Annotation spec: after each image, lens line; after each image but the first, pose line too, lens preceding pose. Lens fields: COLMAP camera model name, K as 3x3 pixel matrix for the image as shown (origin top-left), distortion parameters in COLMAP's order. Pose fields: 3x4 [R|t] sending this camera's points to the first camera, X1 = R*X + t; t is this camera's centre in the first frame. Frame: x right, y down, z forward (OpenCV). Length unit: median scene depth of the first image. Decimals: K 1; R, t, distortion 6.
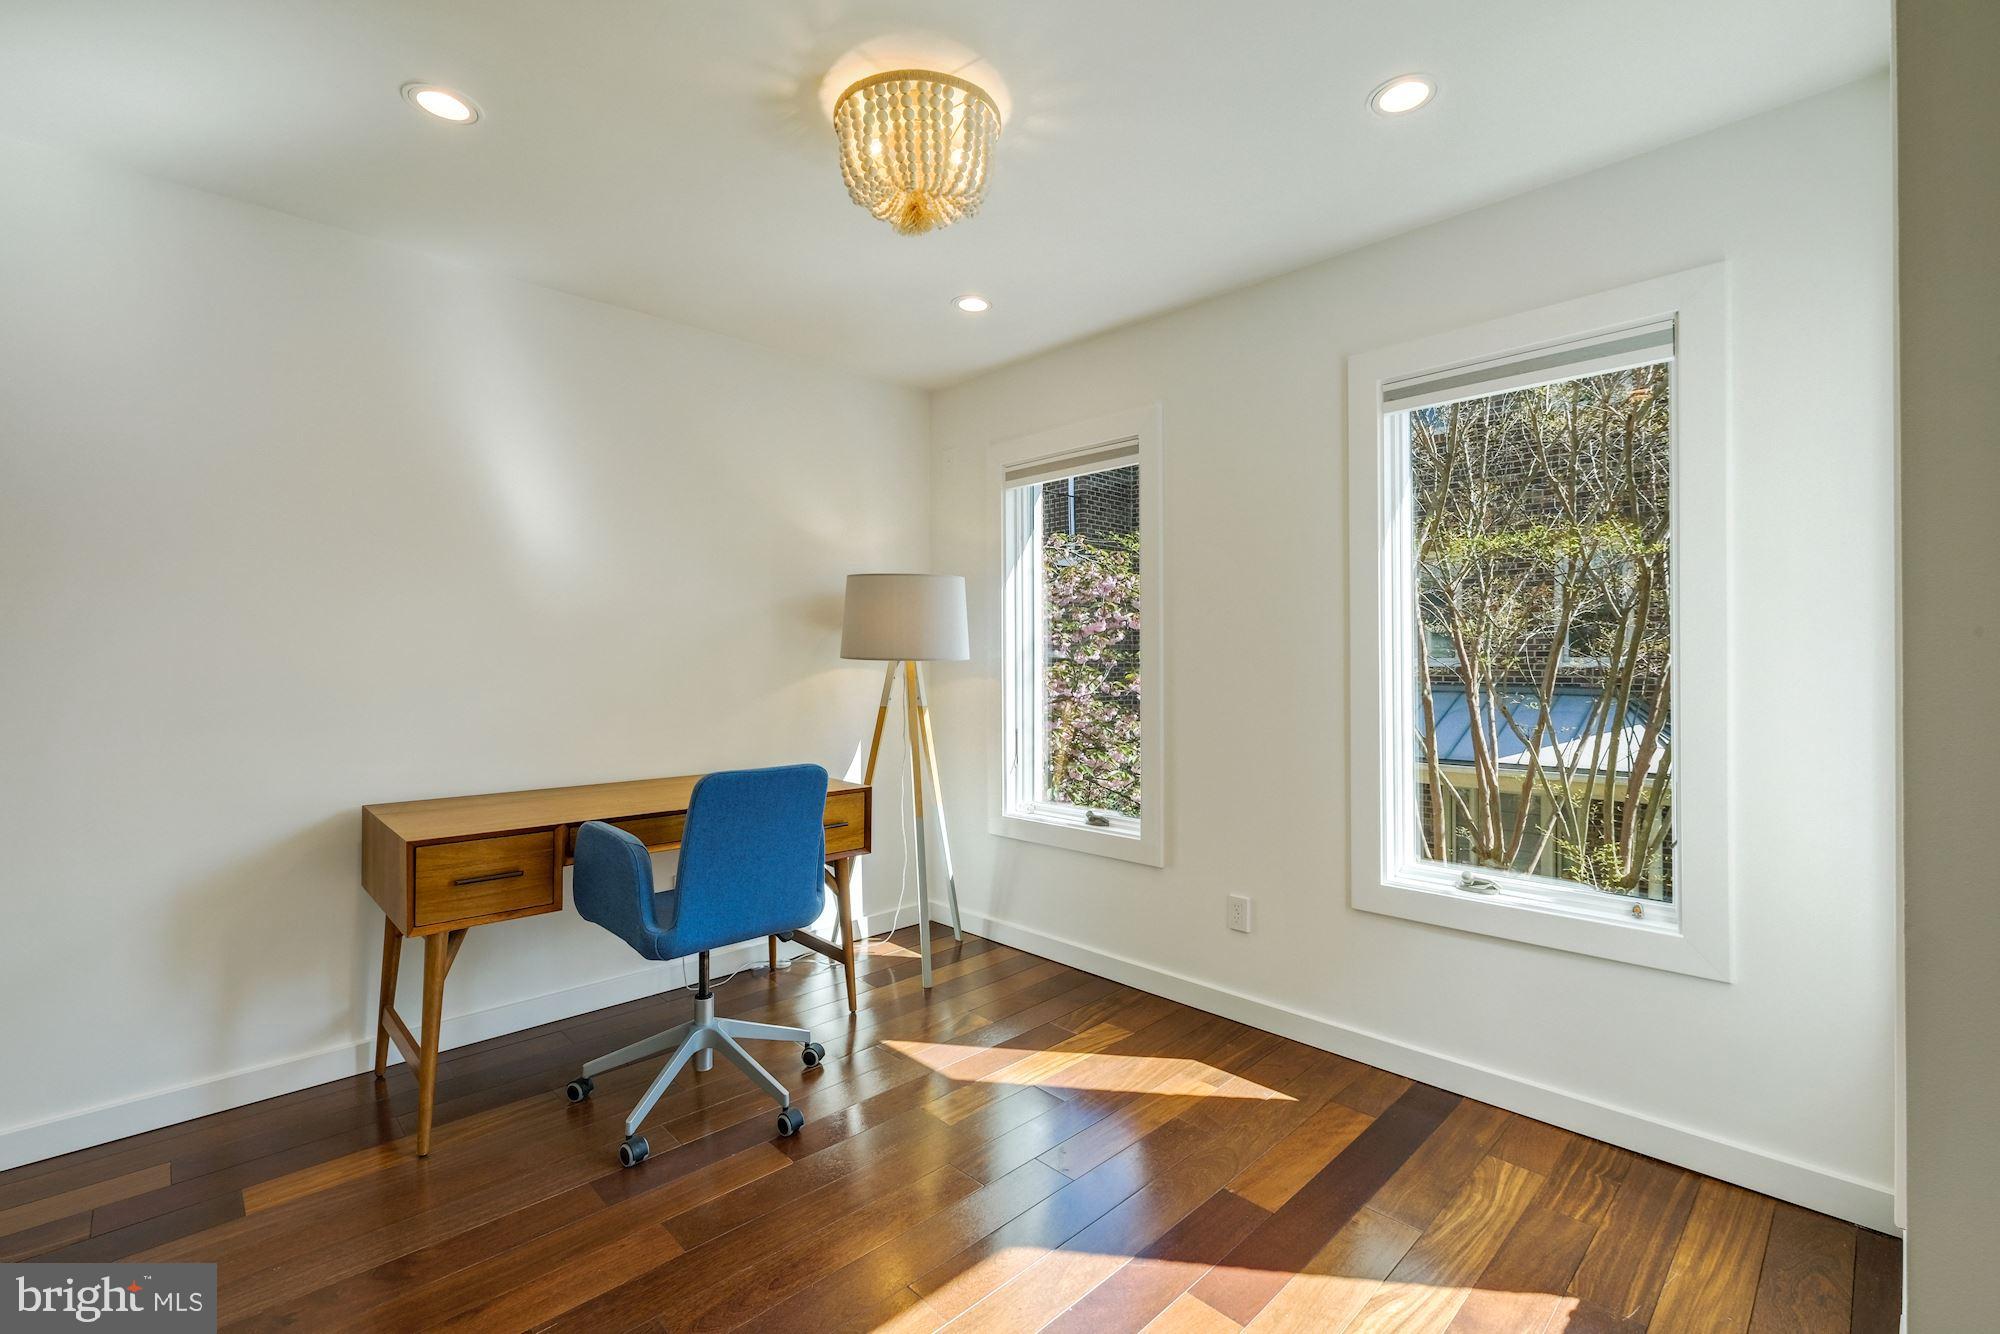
lens RADIAL K [[877.4, 0, 994.7], [0, 877.4, 665.9], [0, 0, 1]] dist [-0.001155, -0.000199]
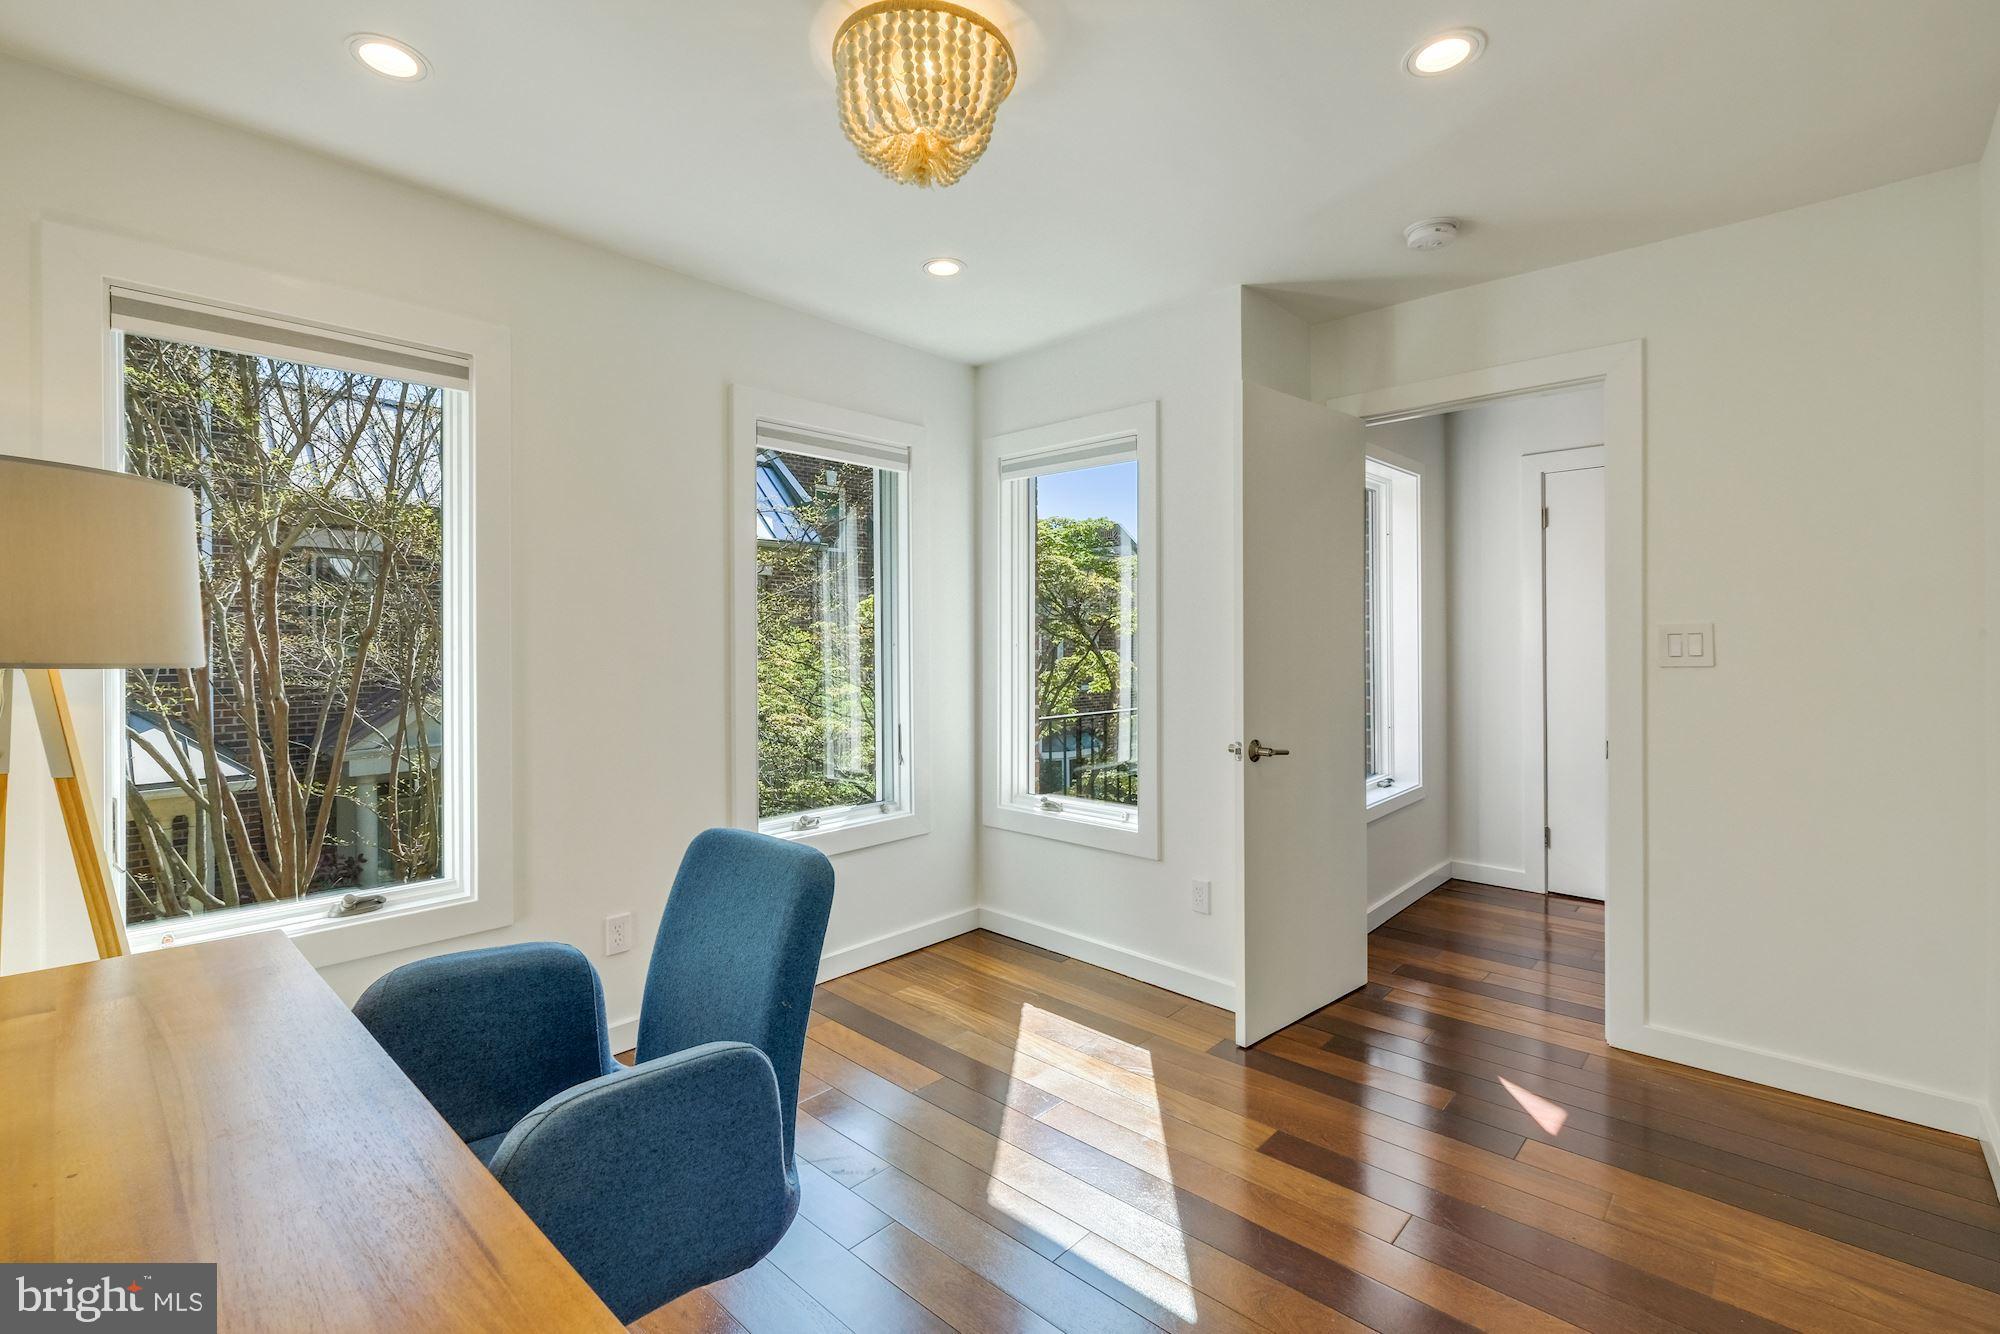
lens RADIAL K [[877.4, 0, 994.5], [0, 877.4, 648.9], [0, 0, 1]] dist [-0.001155, -0.000199]
pose [[-0.053370, 0.000123, 0.998575, -0.875183], [0.019373, 0.999812, 0.000912, -0.009164], [-0.998387, 0.019395, -0.053363, 0.878392]]
